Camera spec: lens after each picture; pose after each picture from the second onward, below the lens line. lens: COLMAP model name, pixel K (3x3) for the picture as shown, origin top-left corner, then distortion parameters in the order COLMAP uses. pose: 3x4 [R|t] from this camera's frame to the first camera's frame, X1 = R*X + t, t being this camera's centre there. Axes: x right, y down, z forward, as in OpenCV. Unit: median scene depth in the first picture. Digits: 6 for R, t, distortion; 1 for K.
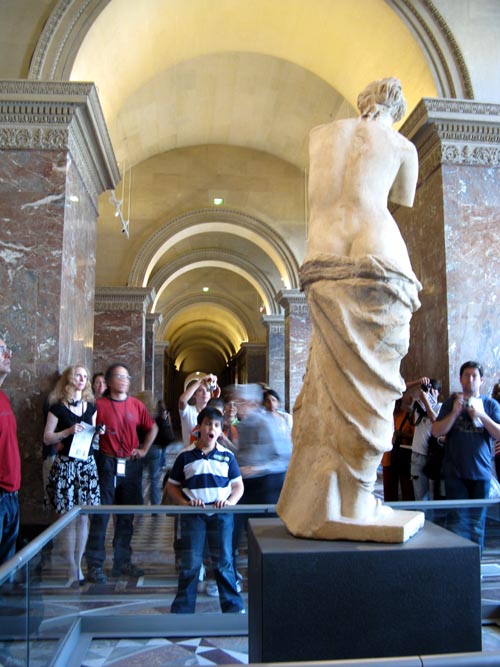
lens RADIAL K [[715.6, 0, 252.8], [0, 715.6, 331.0], [0, 0, 1]] dist [-0.199206, 0.239143]
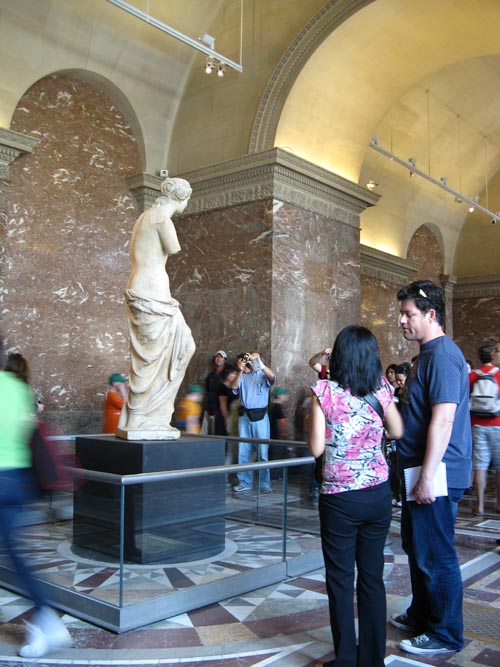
lens RADIAL K [[676.1, 0, 257.2], [0, 676.1, 333.9], [0, 0, 1]] dist [-0.196084, 0.215668]
pose [[0.697720, -0.046167, -0.714882, 0.672434], [0.067267, 0.997734, 0.001218, 0.011190], [0.713206, -0.048938, 0.699244, 0.021584]]
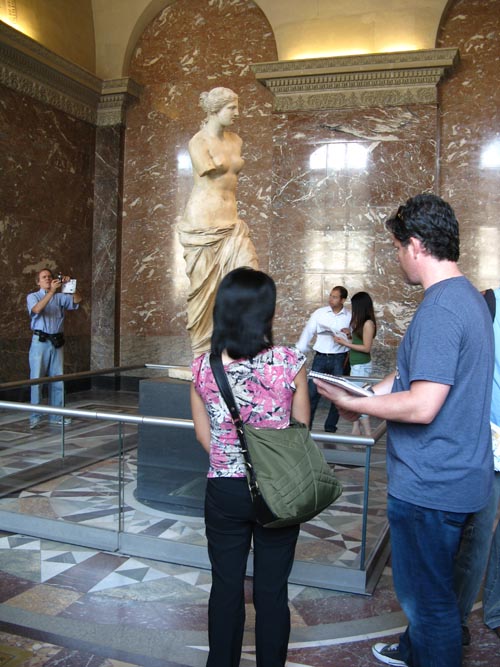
lens RADIAL K [[676.1, 0, 257.2], [0, 676.1, 333.9], [0, 0, 1]] dist [-0.196084, 0.215668]
pose [[-0.422980, 0.034233, -0.905492, 0.665317], [0.081693, 0.996657, -0.000481, 0.073337], [0.902449, -0.074176, -0.424363, 0.753619]]
